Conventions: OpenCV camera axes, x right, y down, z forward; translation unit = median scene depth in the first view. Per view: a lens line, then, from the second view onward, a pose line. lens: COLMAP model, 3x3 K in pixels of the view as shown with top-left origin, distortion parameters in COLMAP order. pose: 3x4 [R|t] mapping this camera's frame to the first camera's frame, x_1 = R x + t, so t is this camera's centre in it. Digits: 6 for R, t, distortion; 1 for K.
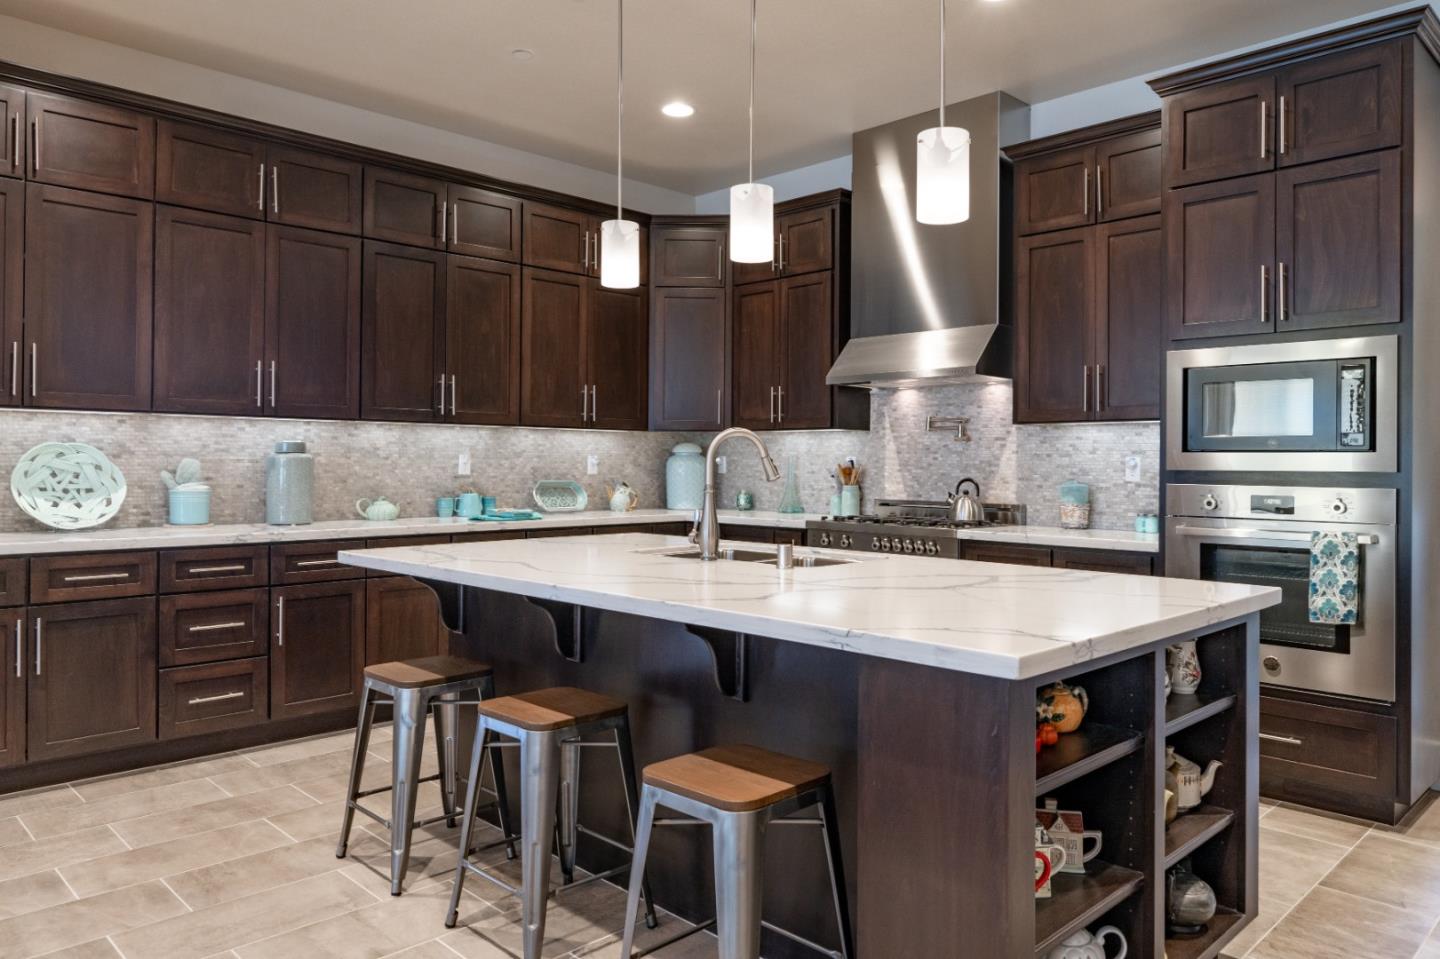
lens RADIAL K [[1041.1, 0, 726.8], [0, 1041.1, 466.3], [0, 0, 1]] dist [0.003370, 0.001628]
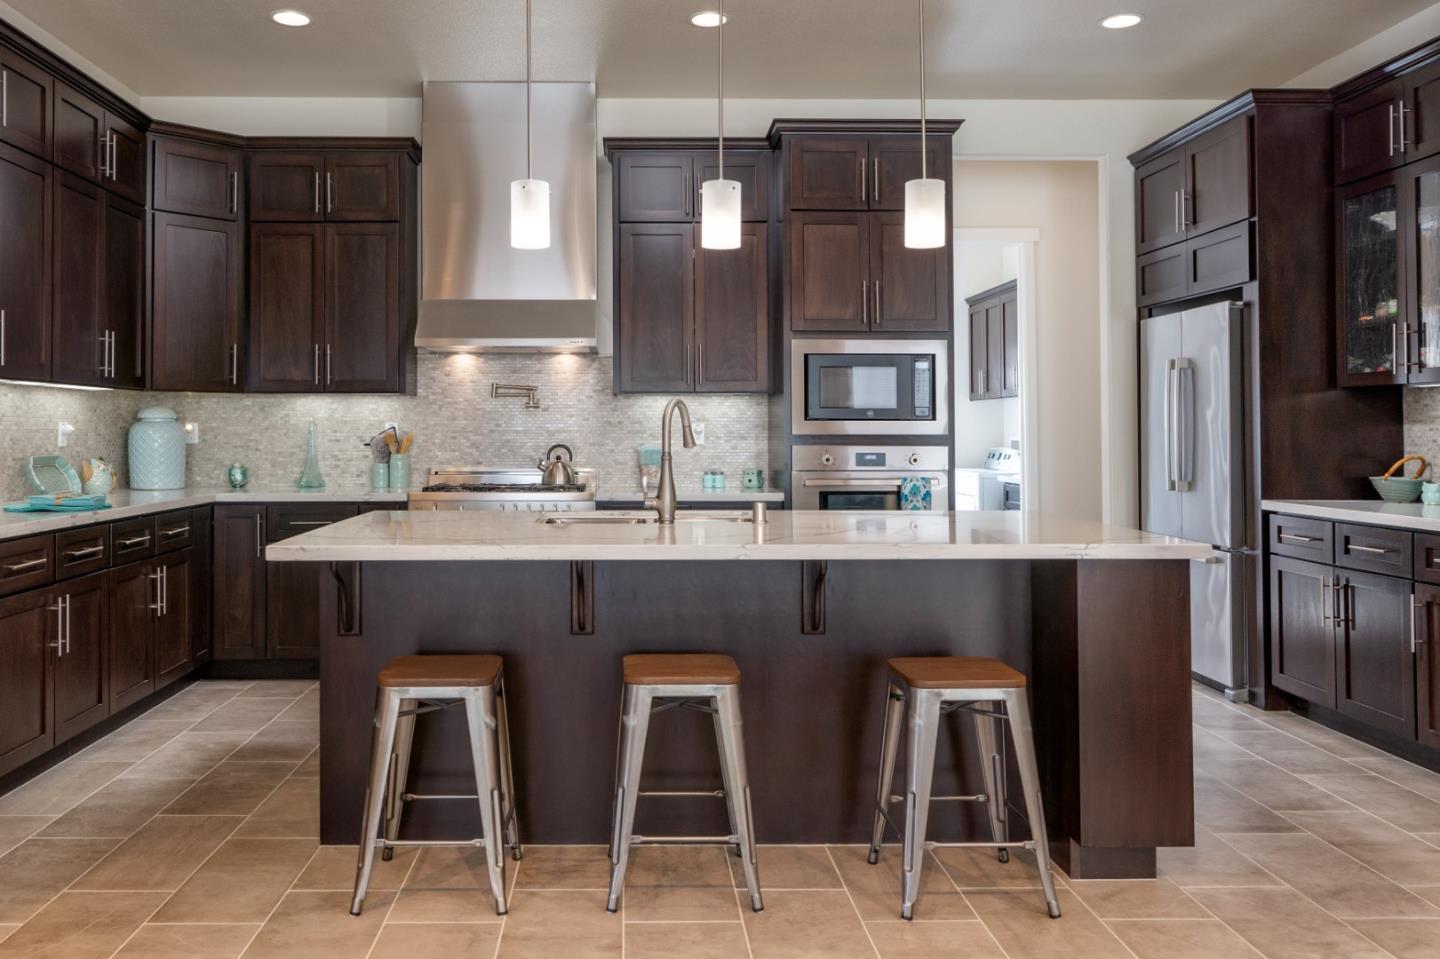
lens RADIAL K [[1217.2, 0, 717.0], [0, 1217.2, 406.5], [0, 0, 1]] dist [-0.032308, 0.005207]
pose [[0.673340, 0.008992, 0.739278, -0.551097], [0.006528, 0.999815, -0.018107, -0.003025], [-0.739304, 0.017018, 0.673157, 0.066808]]
